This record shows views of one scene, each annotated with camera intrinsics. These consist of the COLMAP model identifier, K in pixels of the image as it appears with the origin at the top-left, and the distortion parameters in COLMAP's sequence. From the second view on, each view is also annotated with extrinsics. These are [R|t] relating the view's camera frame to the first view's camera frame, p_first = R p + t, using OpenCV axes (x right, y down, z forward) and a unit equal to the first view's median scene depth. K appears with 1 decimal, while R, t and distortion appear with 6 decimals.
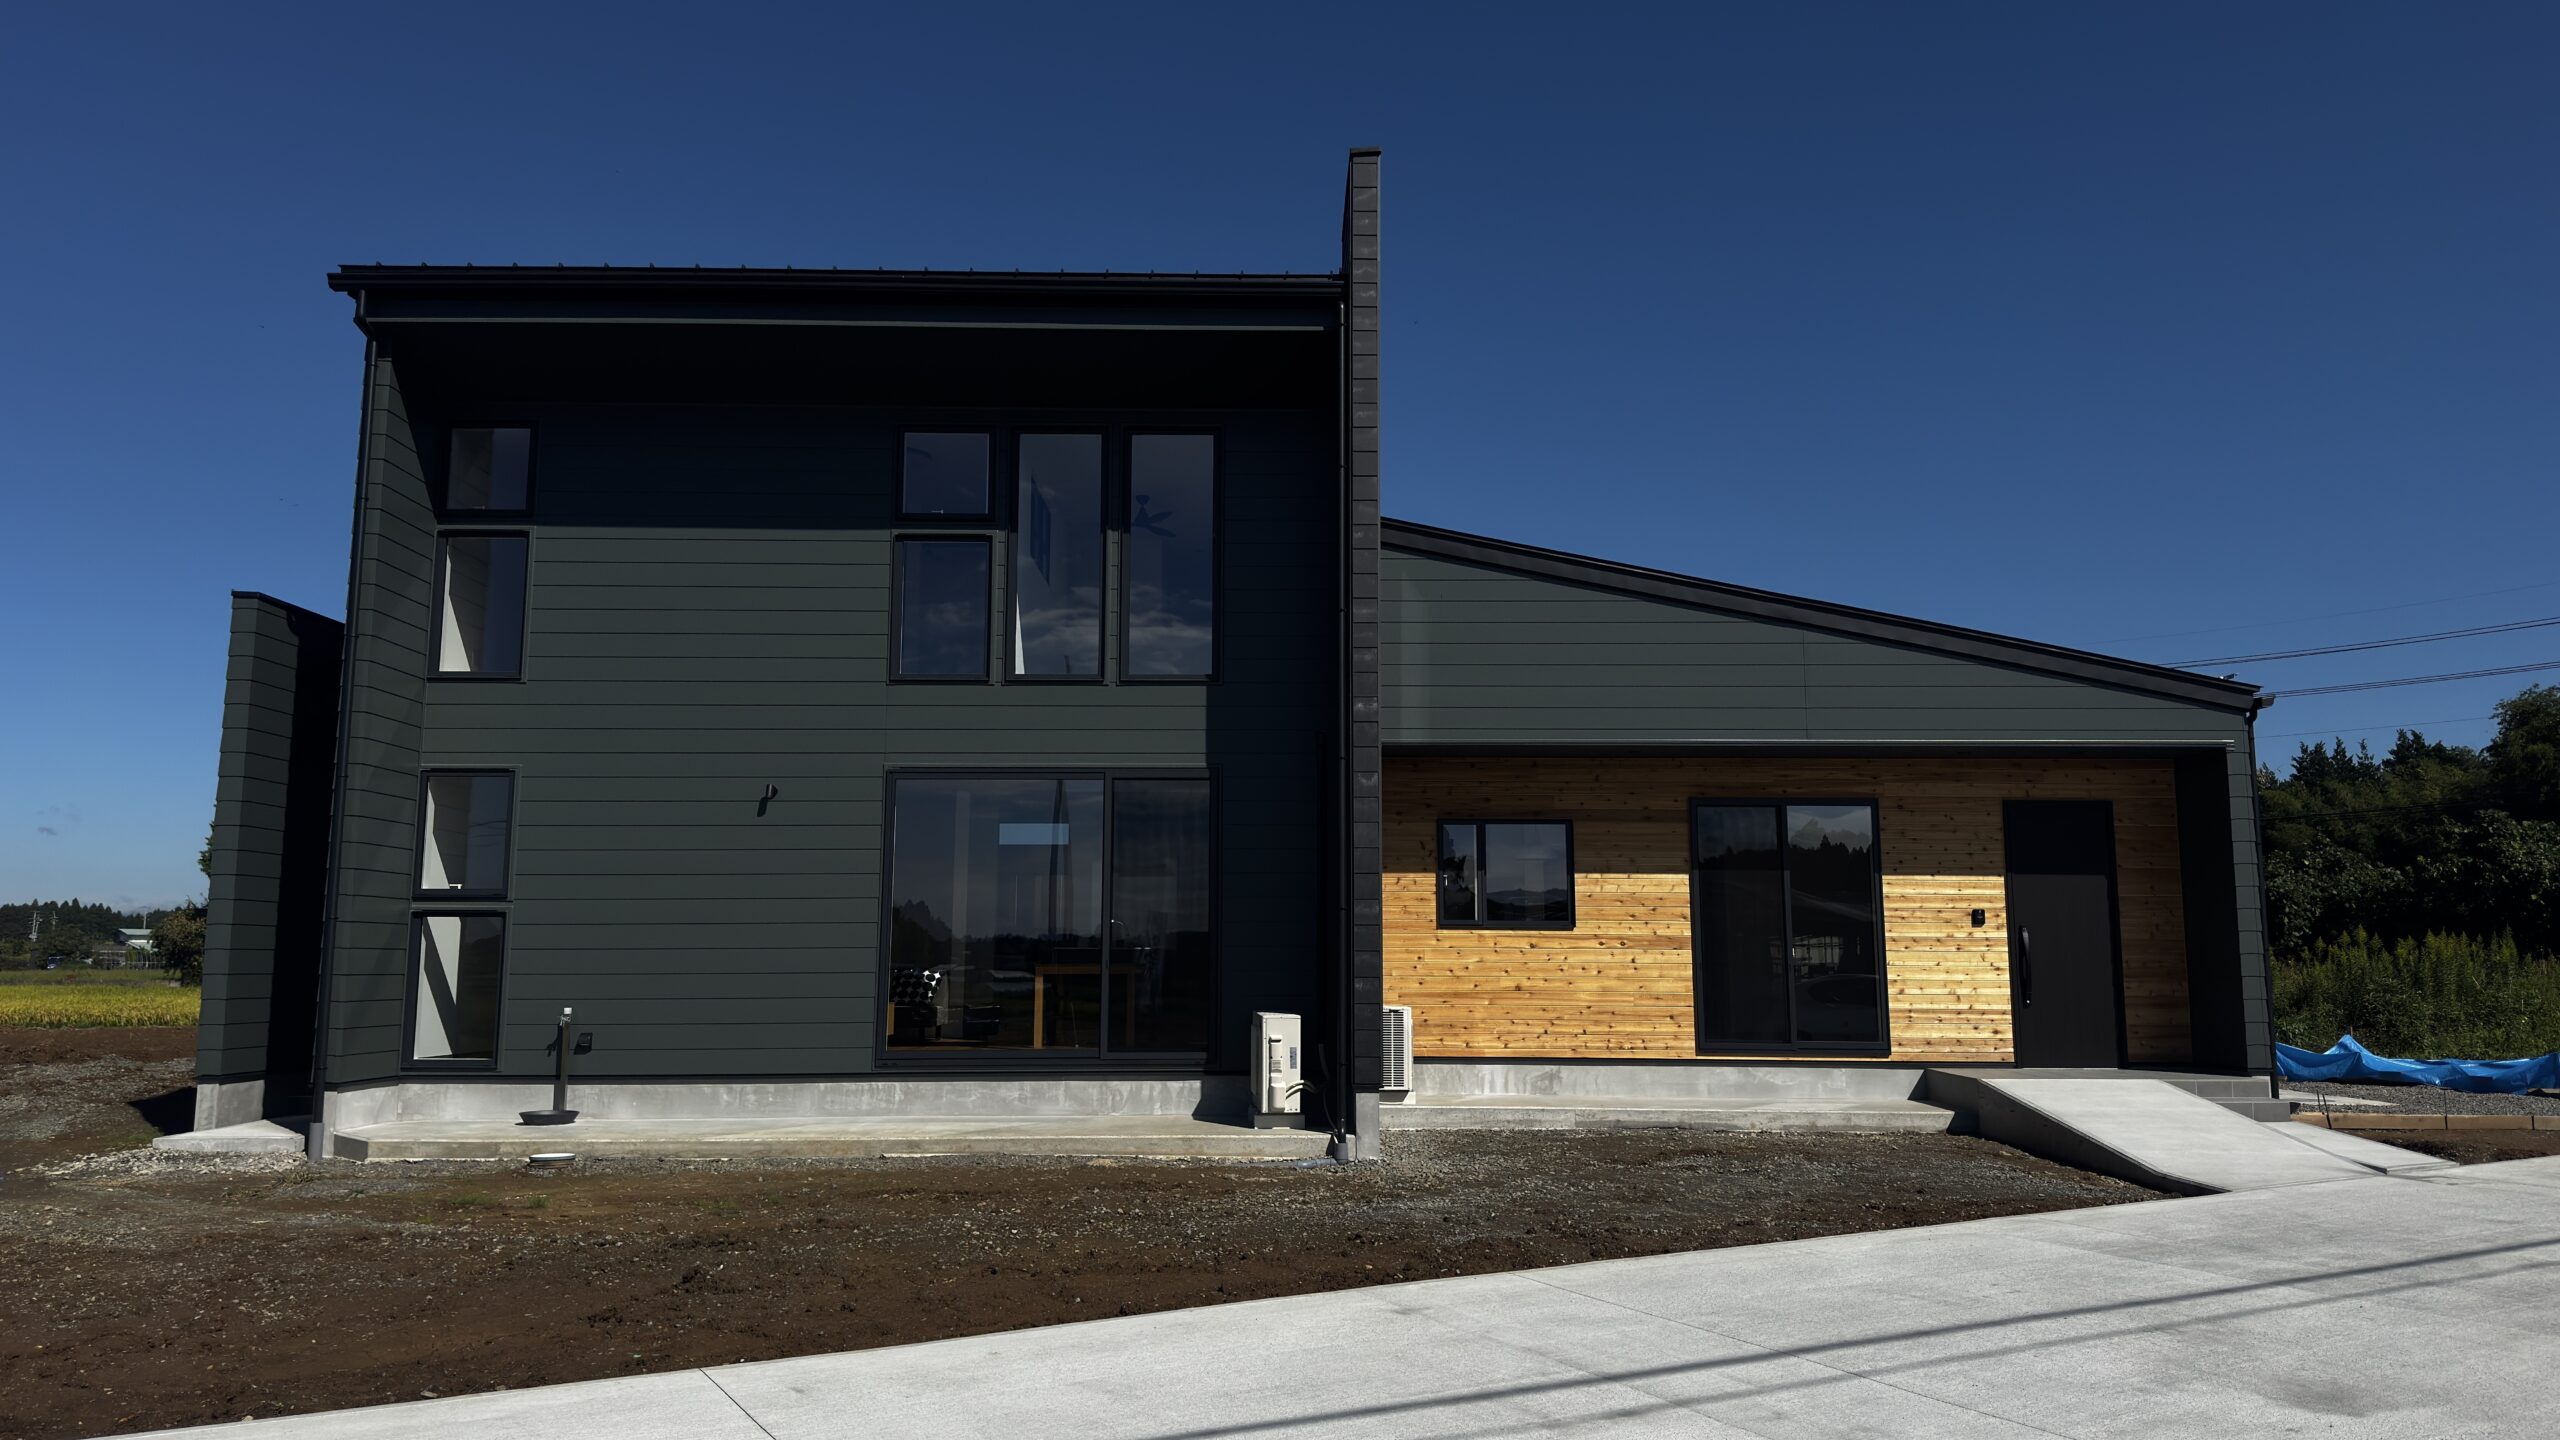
lens RADIAL K [[1794.9, 0, 1270.9], [0, 1794.9, 731.4], [0, 0, 1]] dist [0.039255, -0.030099]
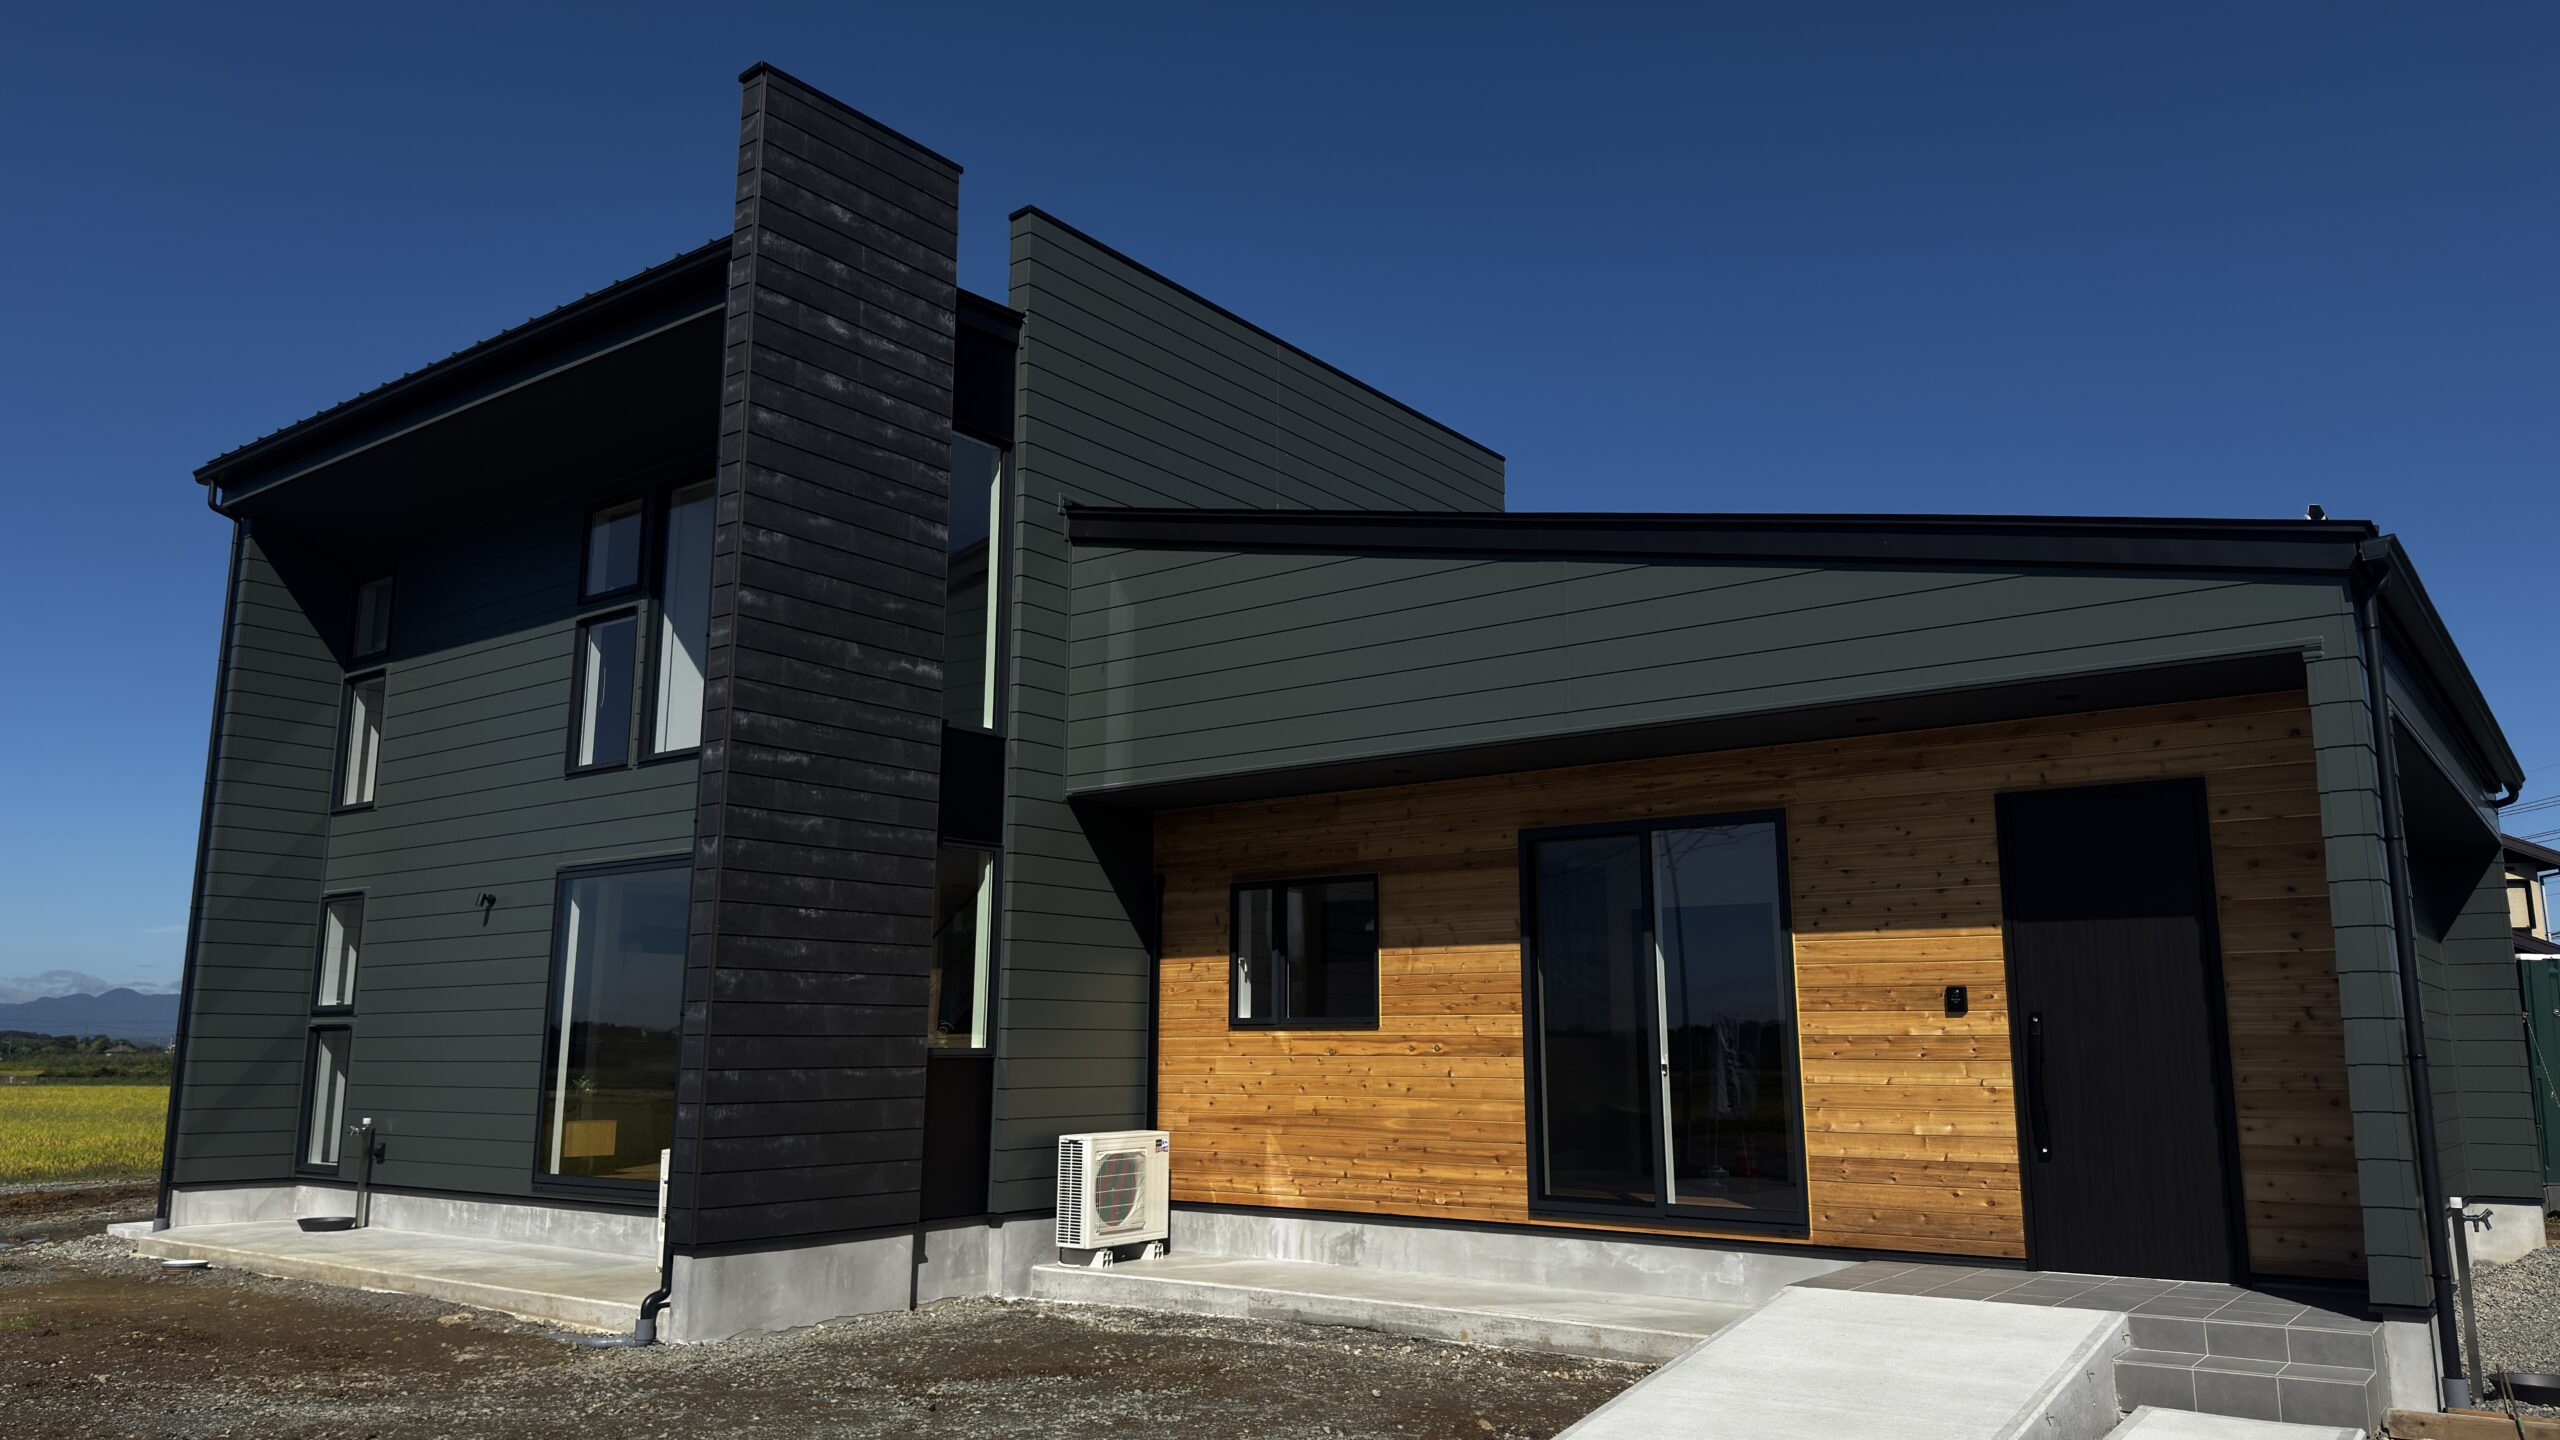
lens RADIAL K [[1794.9, 0, 1289.5], [0, 1794.9, 702.3], [0, 0, 1]] dist [0.039255, -0.030099]
pose [[0.796334, -0.119147, -0.593006, 0.580269], [0.076200, 0.992358, -0.097057, 0.048872], [0.600038, 0.032103, 0.799327, 0.410230]]
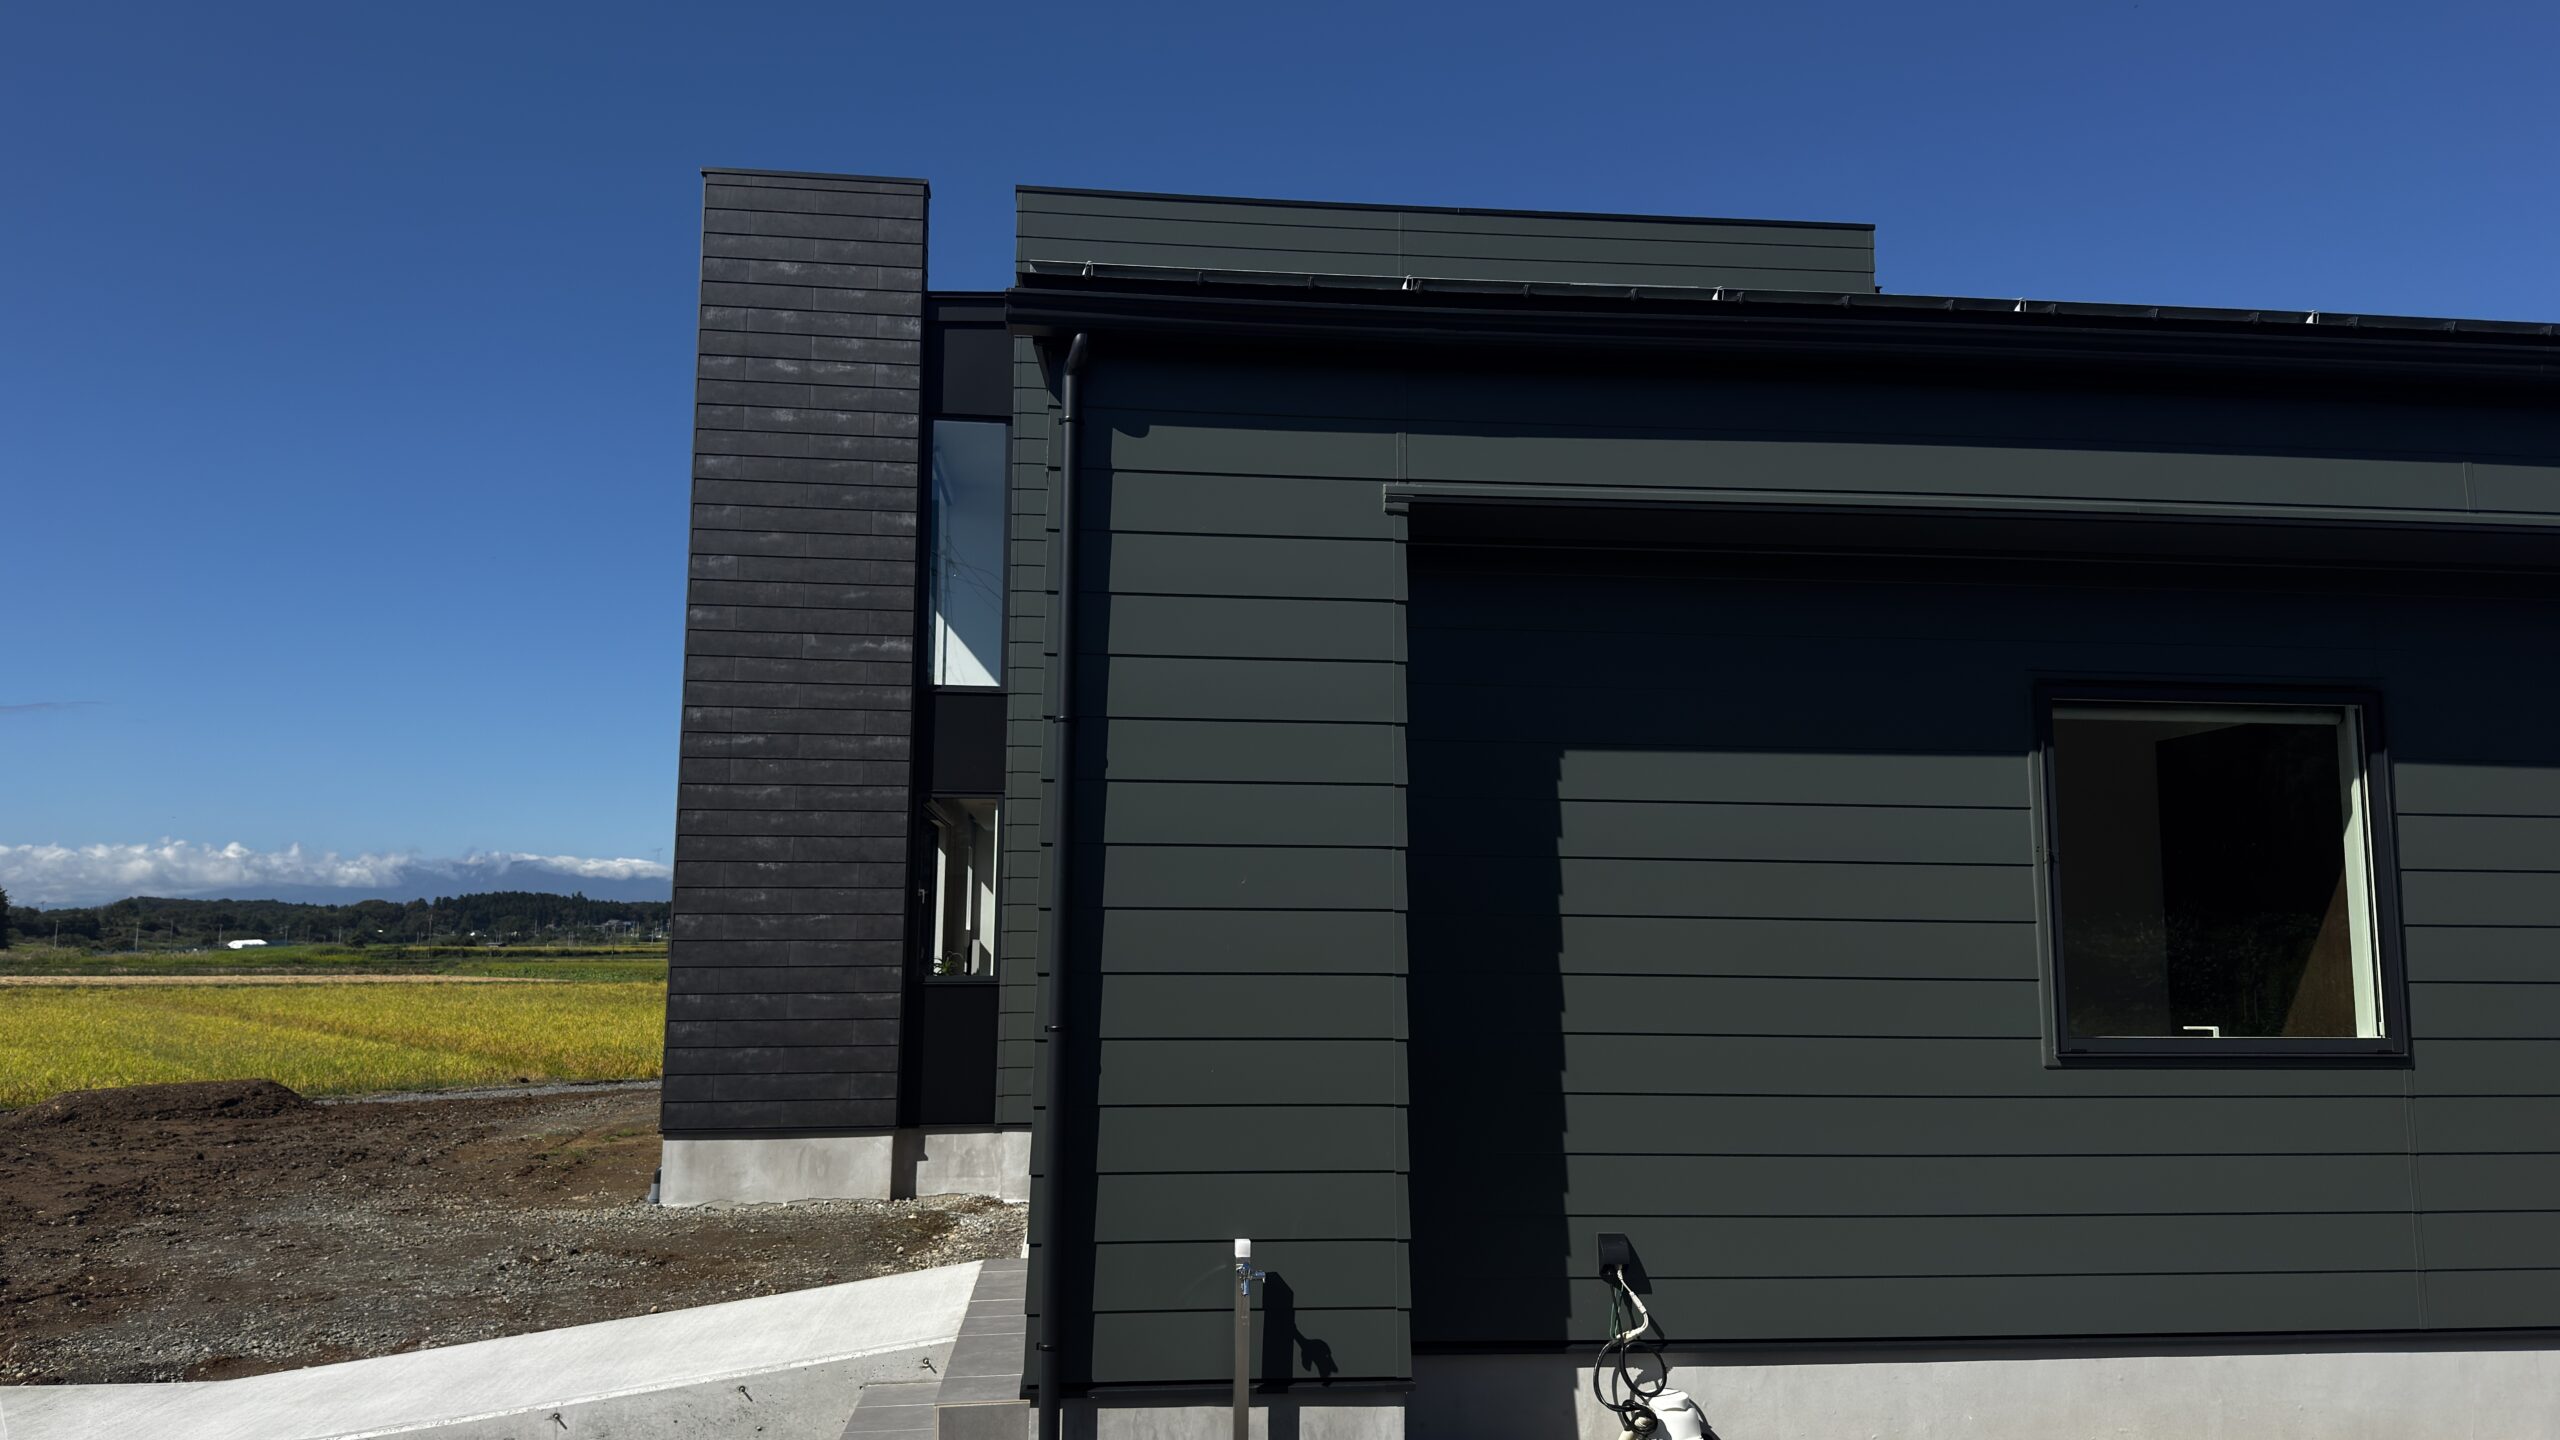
lens RADIAL K [[1794.9, 0, 1278.6], [0, 1794.9, 712.1], [0, 0, 1]] dist [0.039255, -0.030099]
pose [[0.100860, -0.129125, -0.986486, 0.853360], [0.121907, 0.985674, -0.116555, 0.100545], [0.987404, -0.108503, 0.115156, 0.965485]]
